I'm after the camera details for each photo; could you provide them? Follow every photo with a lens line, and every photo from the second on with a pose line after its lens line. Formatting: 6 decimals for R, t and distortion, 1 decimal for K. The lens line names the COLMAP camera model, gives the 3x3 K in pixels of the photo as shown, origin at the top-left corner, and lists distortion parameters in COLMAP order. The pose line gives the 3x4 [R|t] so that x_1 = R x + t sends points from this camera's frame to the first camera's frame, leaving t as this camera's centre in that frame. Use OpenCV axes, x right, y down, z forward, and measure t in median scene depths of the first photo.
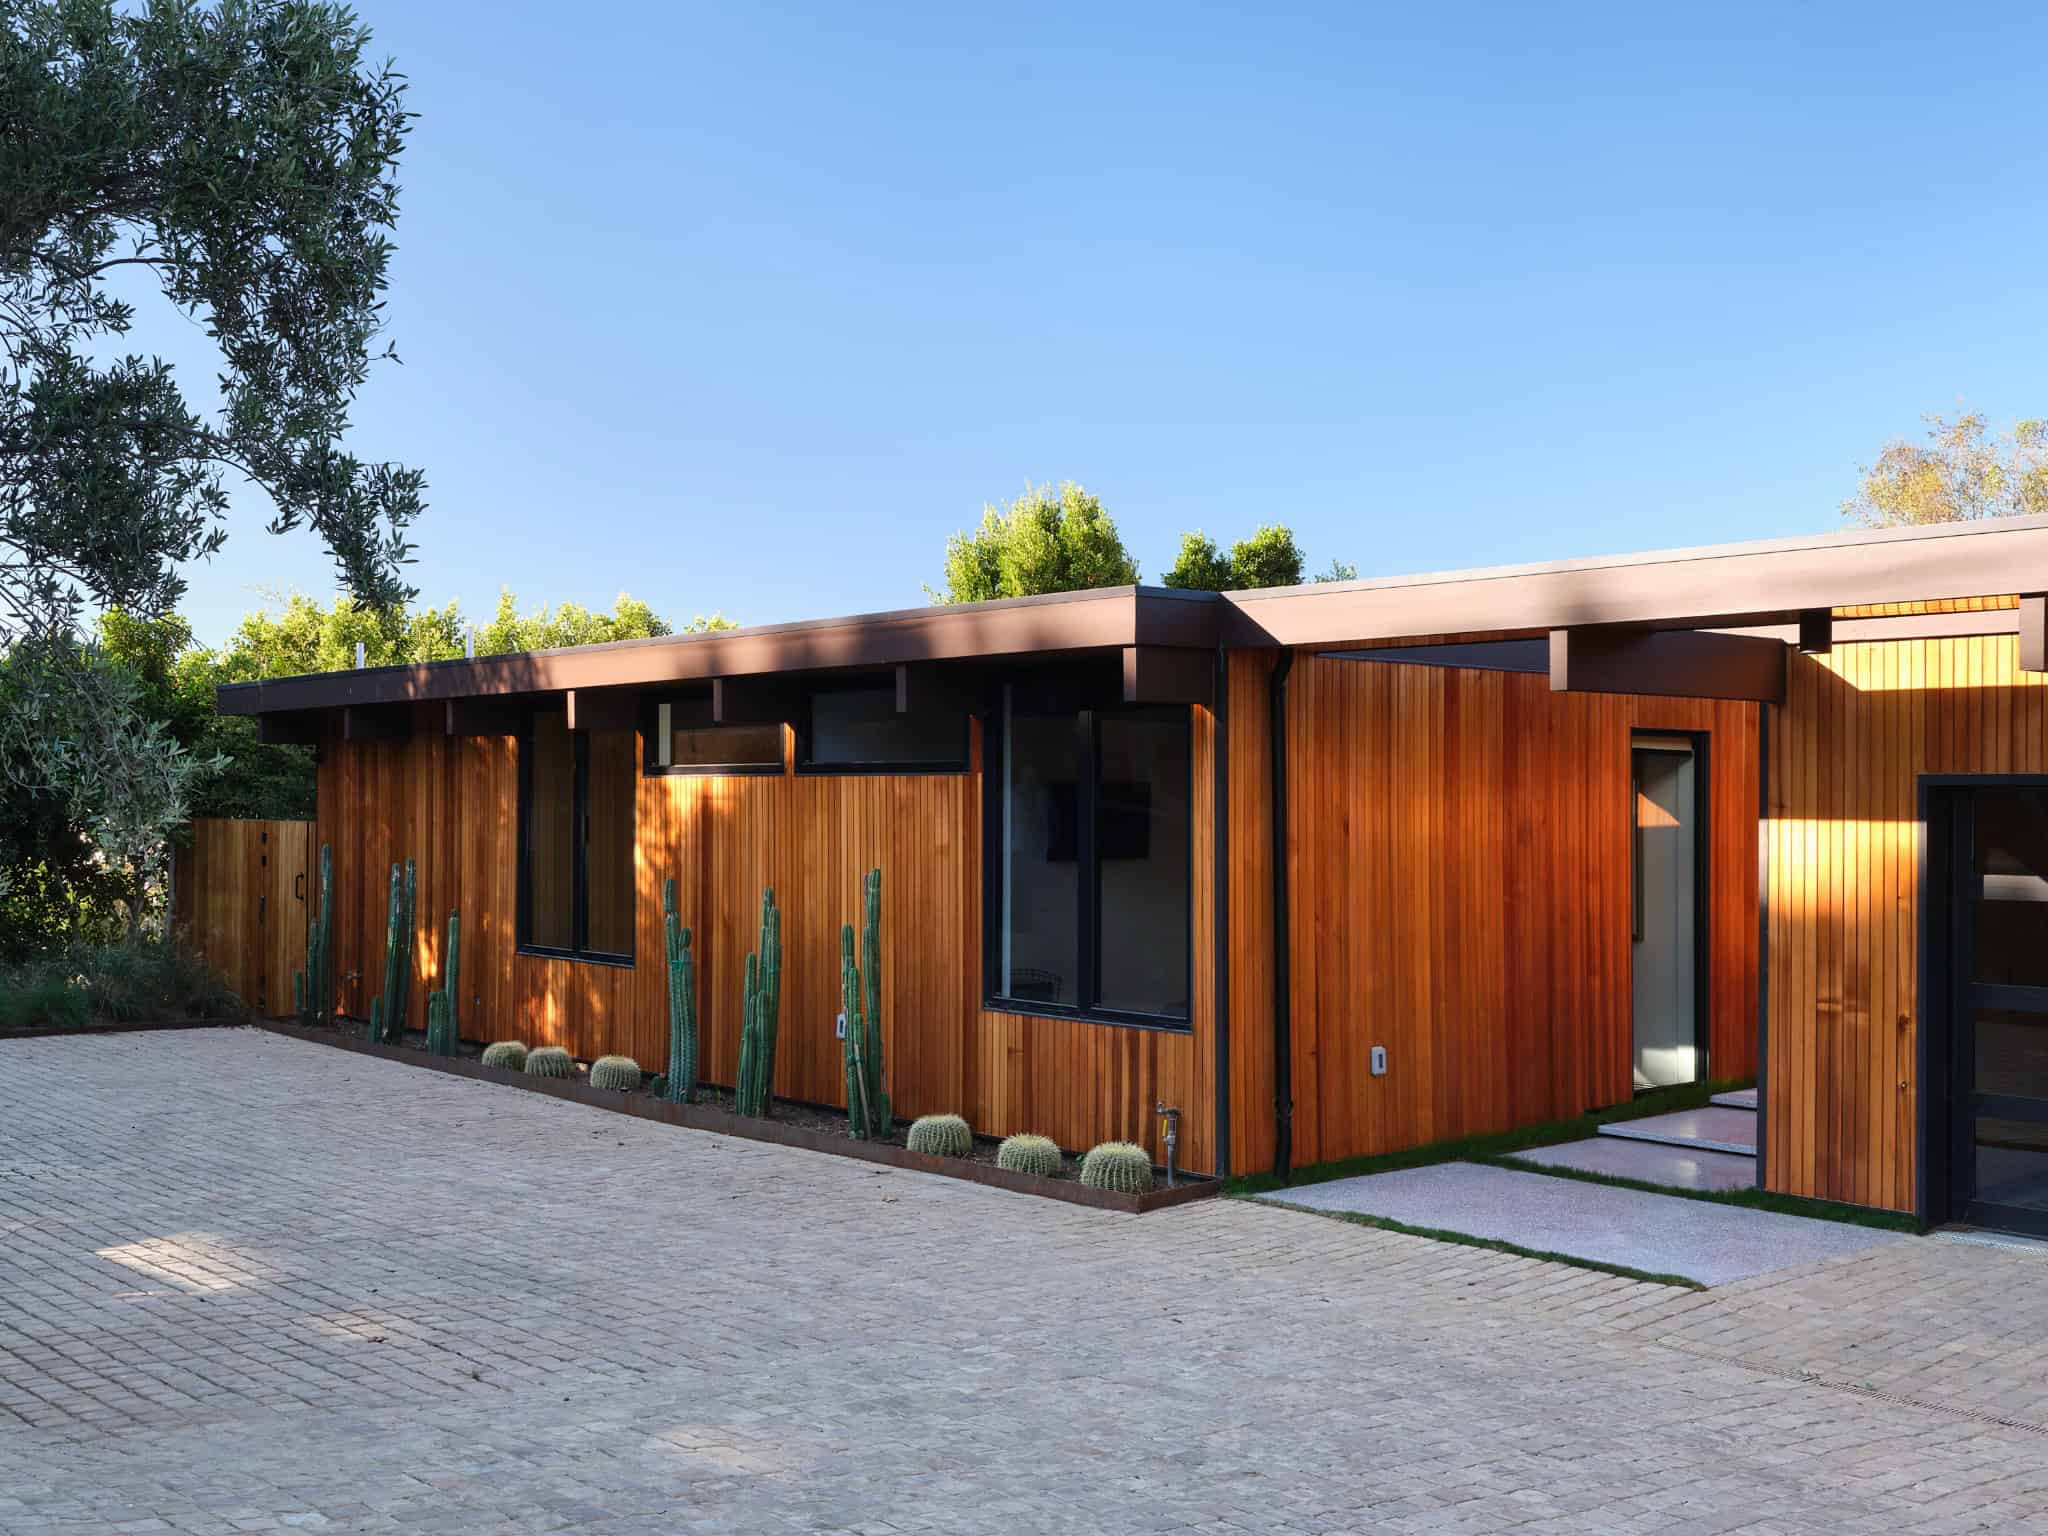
lens RADIAL K [[2140.3, 0, 1024.0], [0, 2140.3, 768.0], [0, 0, 1]] dist [0.000433, -0.007212]
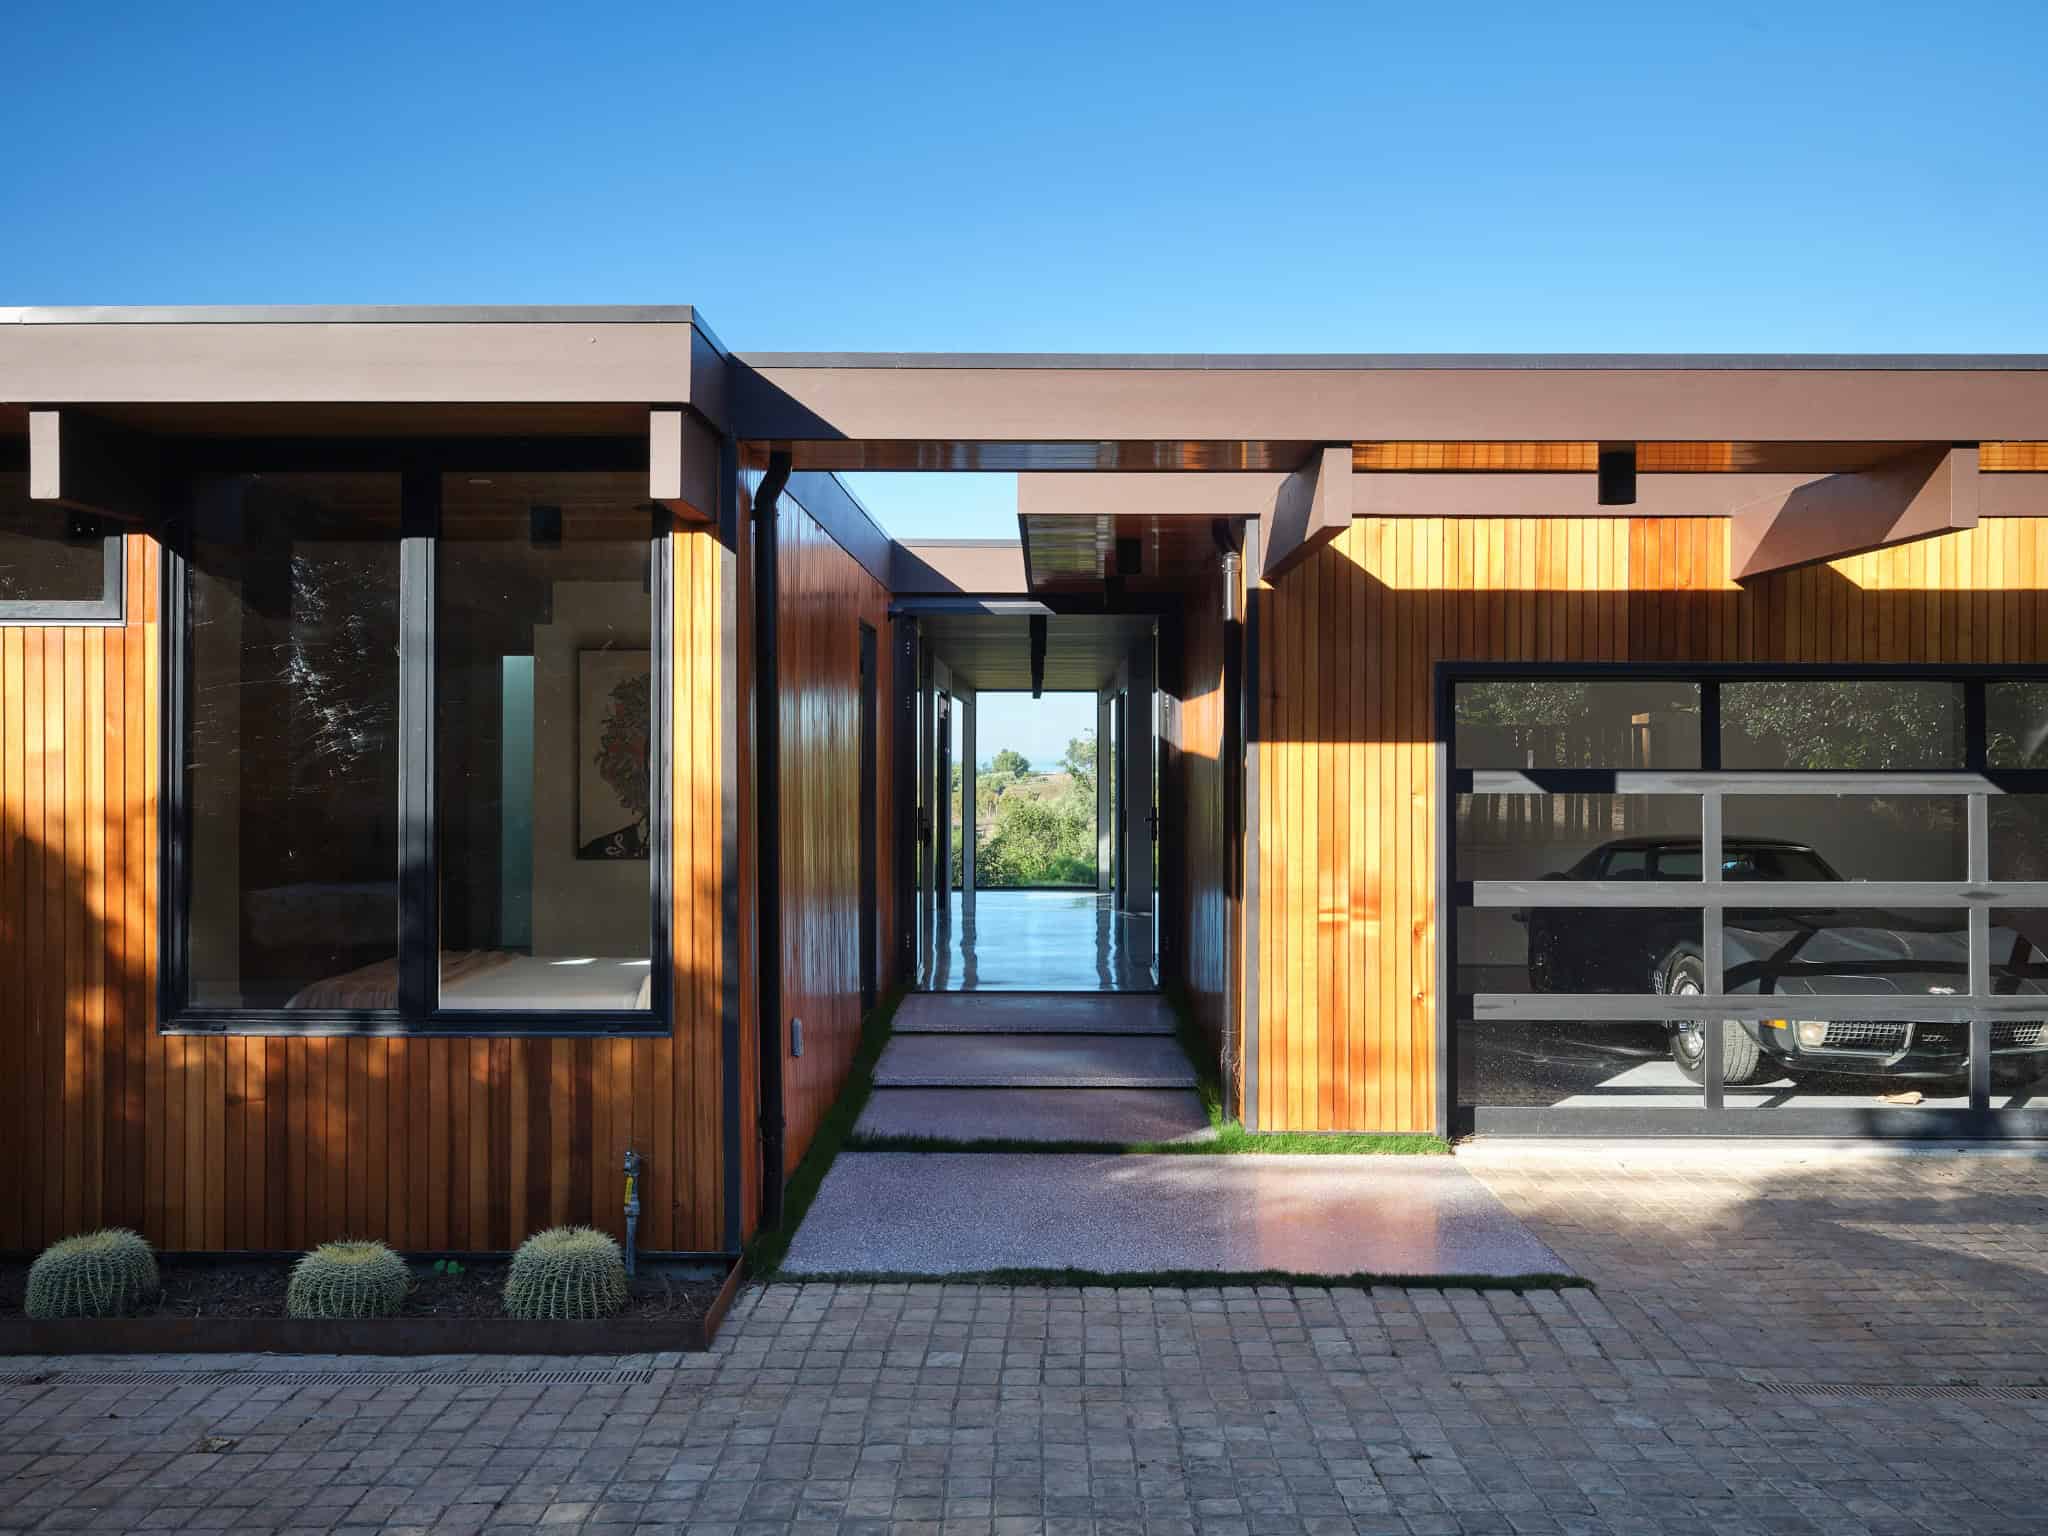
lens RADIAL K [[1694.2, 0, 1022.6], [0, 1694.2, 729.5], [0, 0, 1]] dist [-0.000355, -0.006159]
pose [[0.660982, 0.006765, 0.750371, -0.254332], [-0.011494, 0.999933, 0.001110, 0.034012], [-0.750314, -0.009358, 0.661016, 0.644259]]
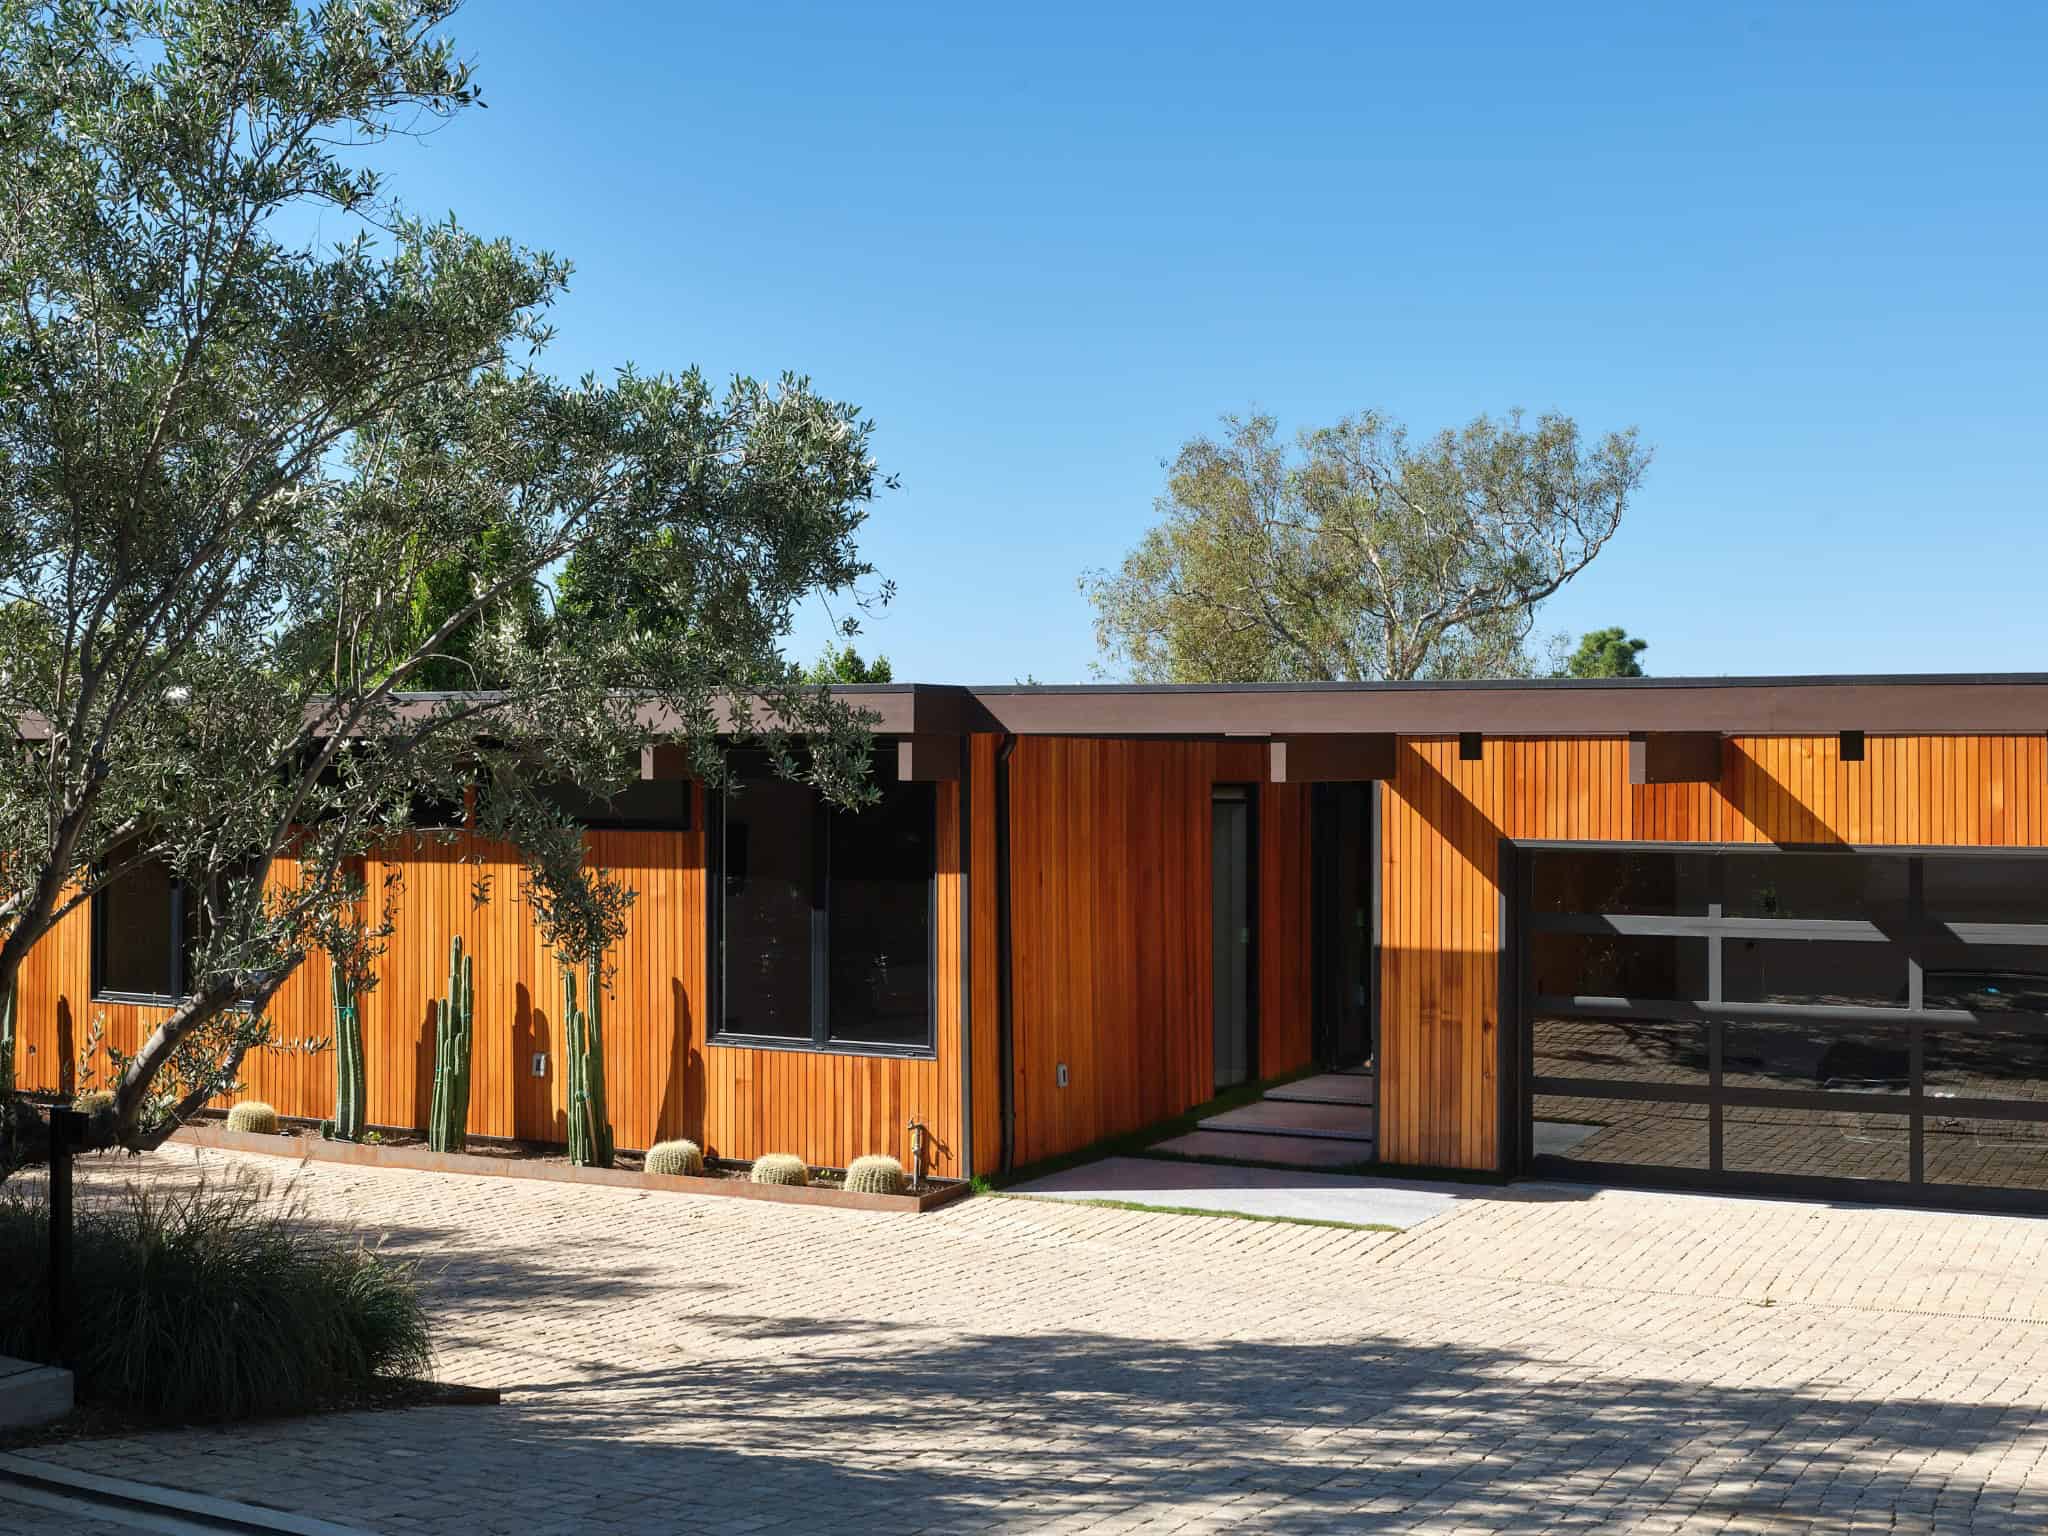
lens RADIAL K [[2532.8, 0, 1028.3], [0, 2532.8, 697.9], [0, 0, 1]] dist [-0.092527, -0.028885]
pose [[0.931367, 0.007942, 0.363994, -0.418283], [-0.003890, 0.999922, -0.011864, -0.063931], [-0.364060, 0.009634, 0.931326, -0.343537]]
